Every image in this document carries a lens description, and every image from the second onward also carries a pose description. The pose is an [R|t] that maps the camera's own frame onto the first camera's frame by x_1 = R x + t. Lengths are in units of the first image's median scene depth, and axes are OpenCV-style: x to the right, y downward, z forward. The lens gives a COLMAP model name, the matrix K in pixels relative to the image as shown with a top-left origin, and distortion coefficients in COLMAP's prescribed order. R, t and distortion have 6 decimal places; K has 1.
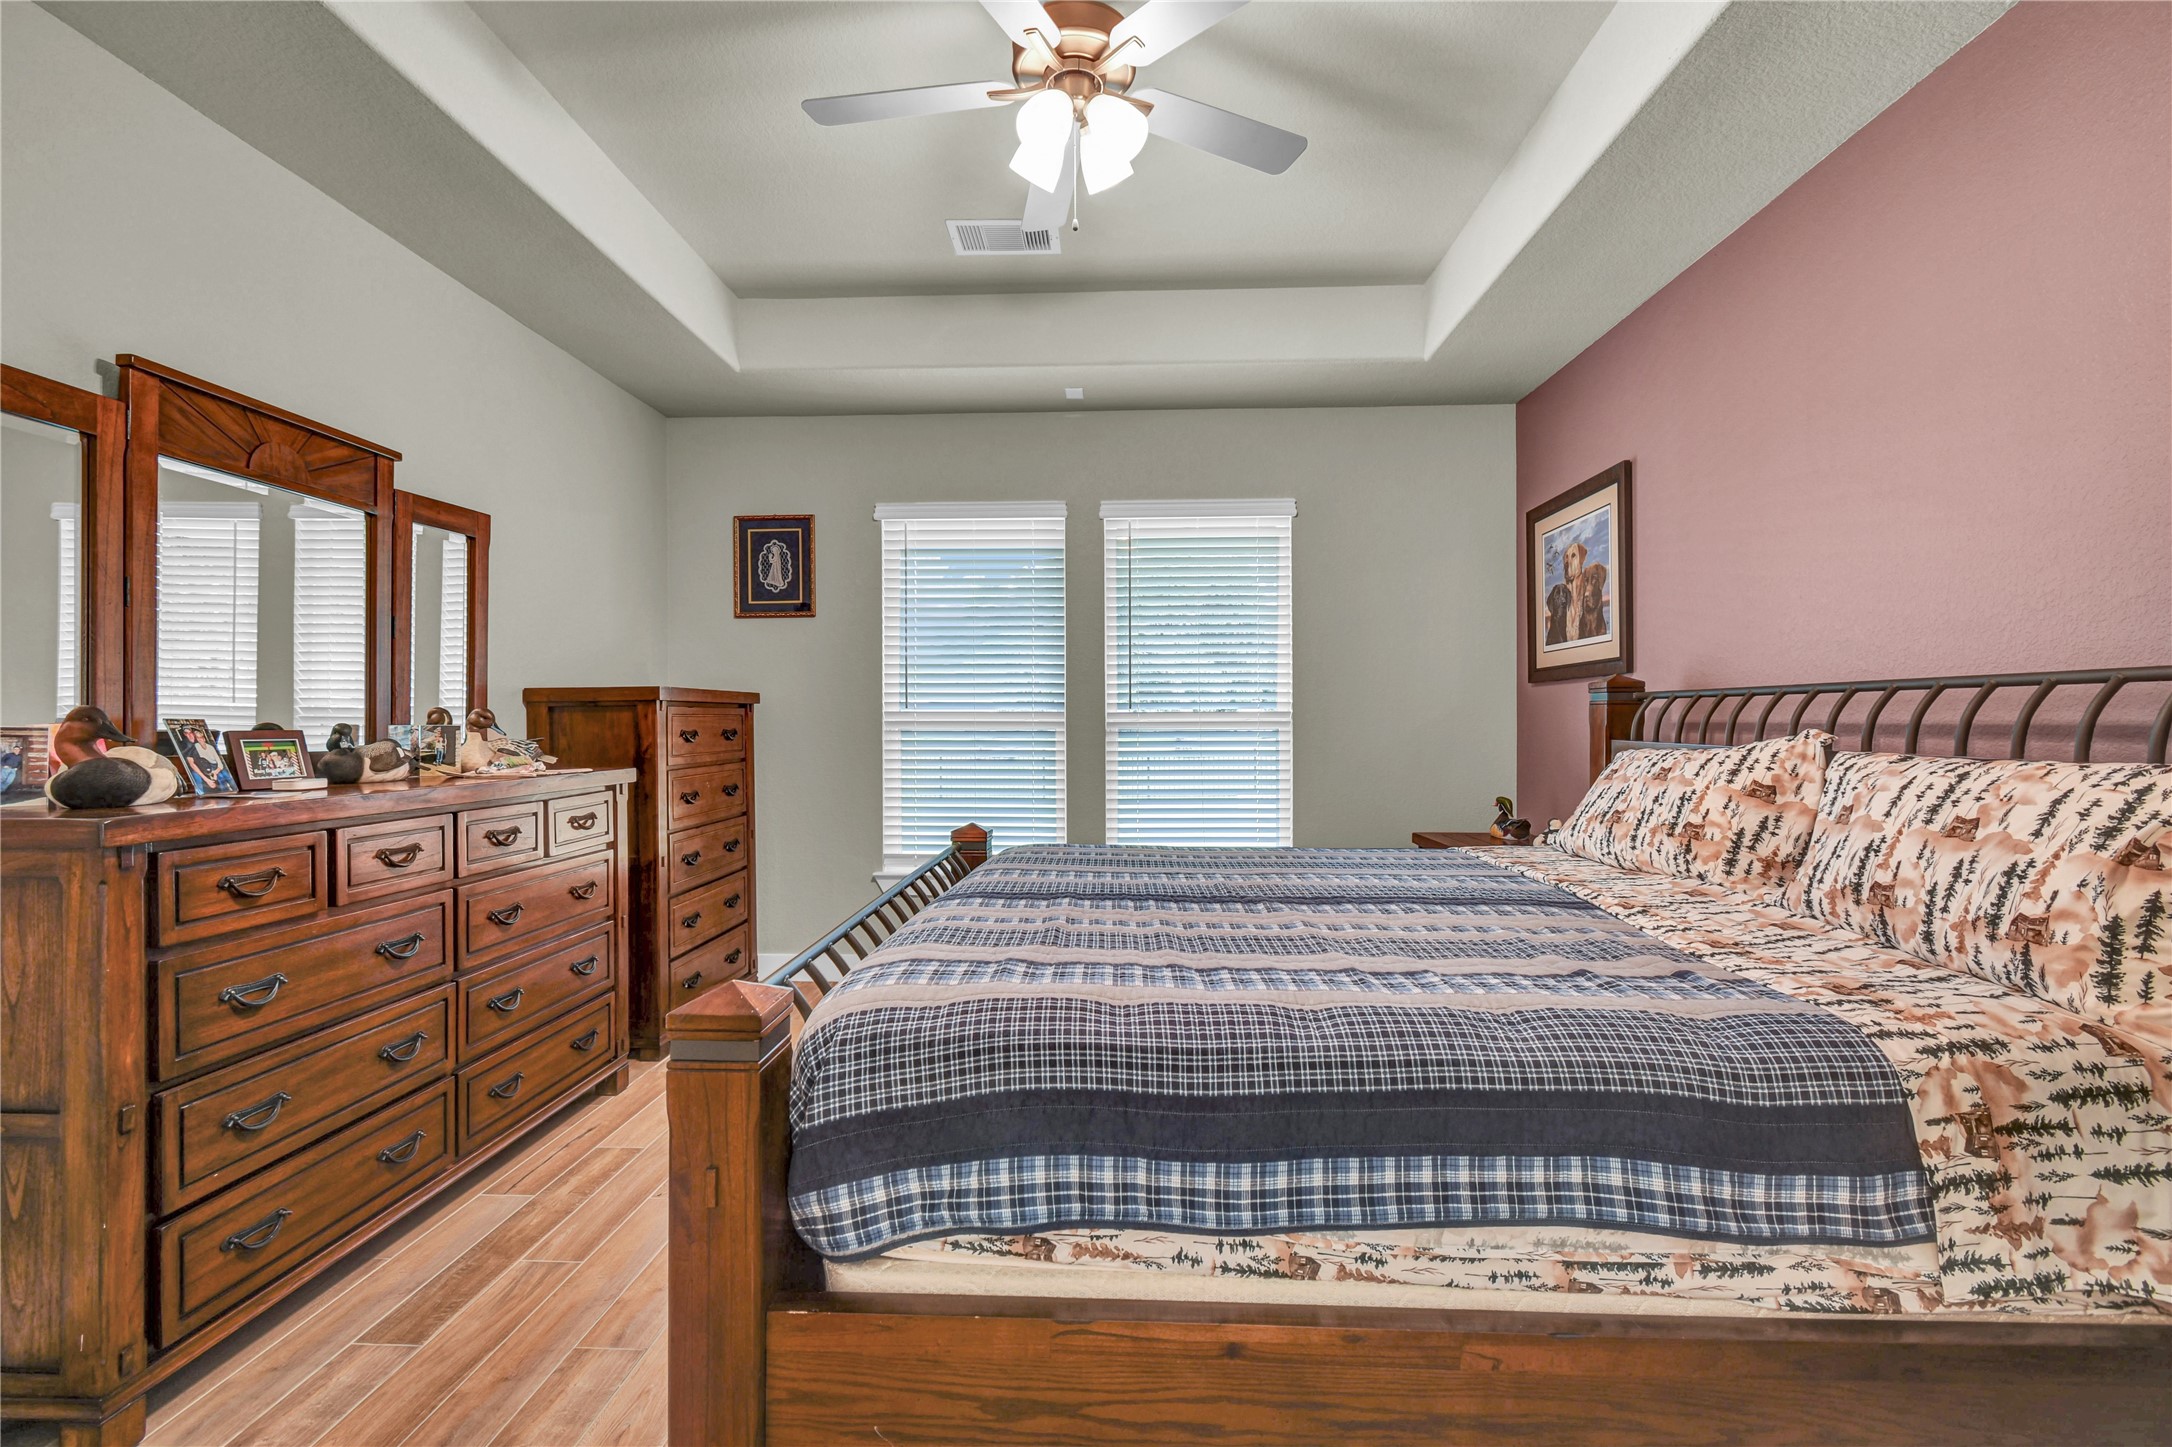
lens RADIAL K [[968.8, 0, 1075.5], [0, 968.8, 717.0], [0, 0, 1]] dist [0.005745, -0.003321]
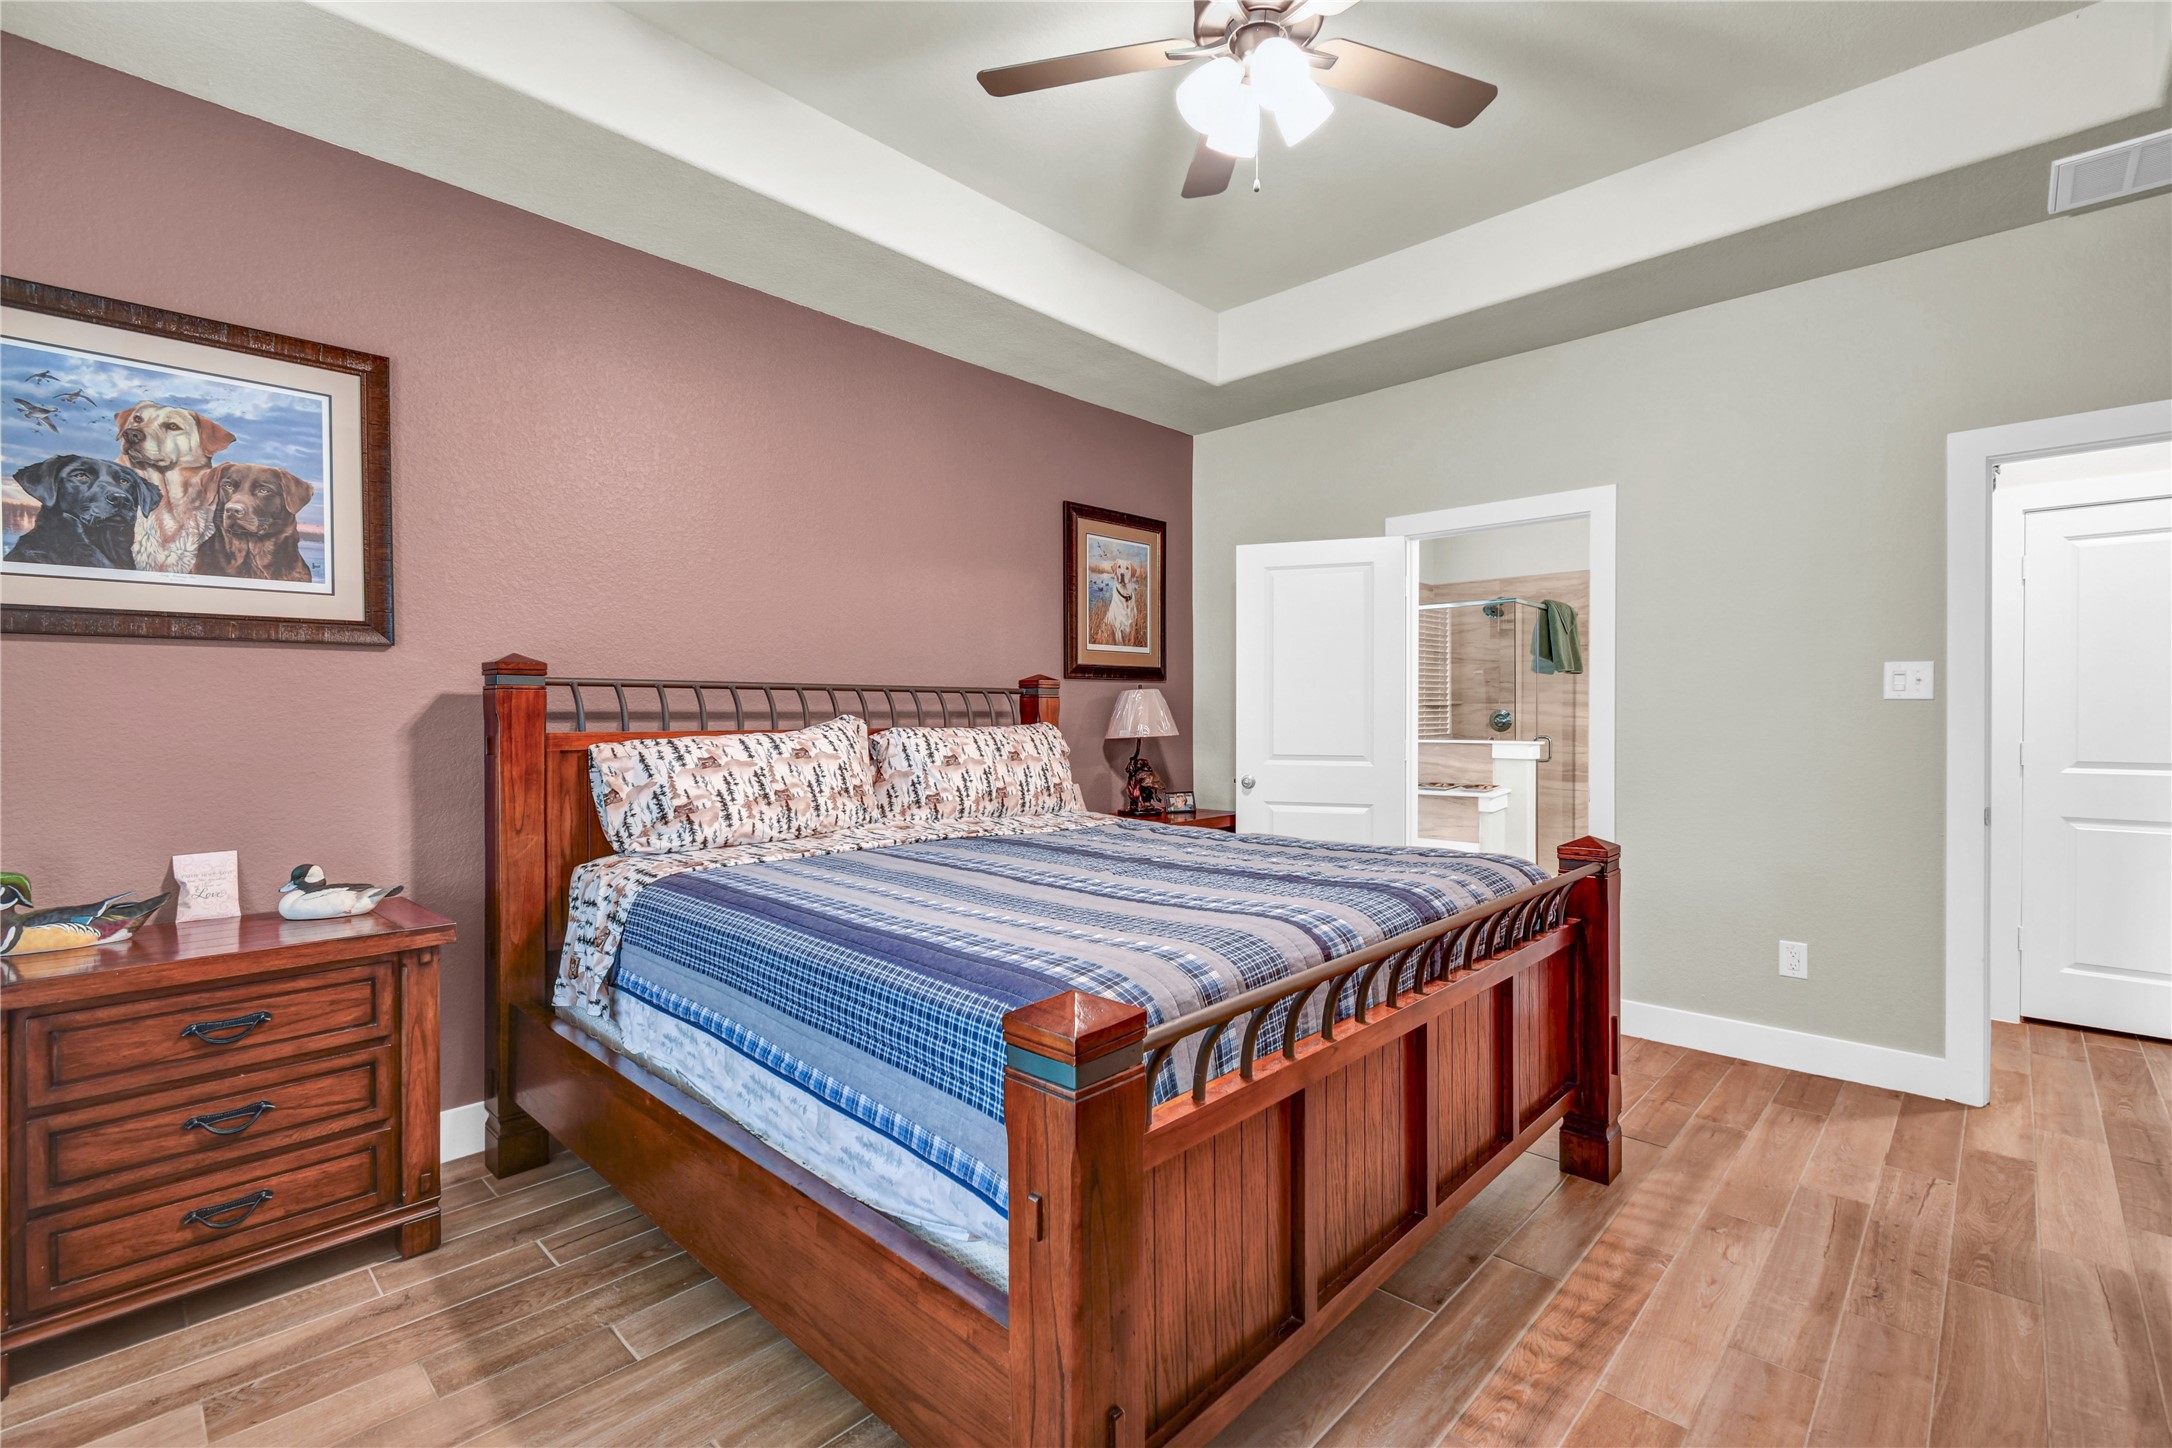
lens RADIAL K [[968.8, 0, 1089.3], [0, 968.8, 719.5], [0, 0, 1]] dist [0.005745, -0.003321]
pose [[-0.764937, -0.006290, 0.644074, -0.676532], [-0.003110, 0.999977, 0.006073, 0.012063], [-0.644097, 0.002642, -0.764939, 2.543100]]
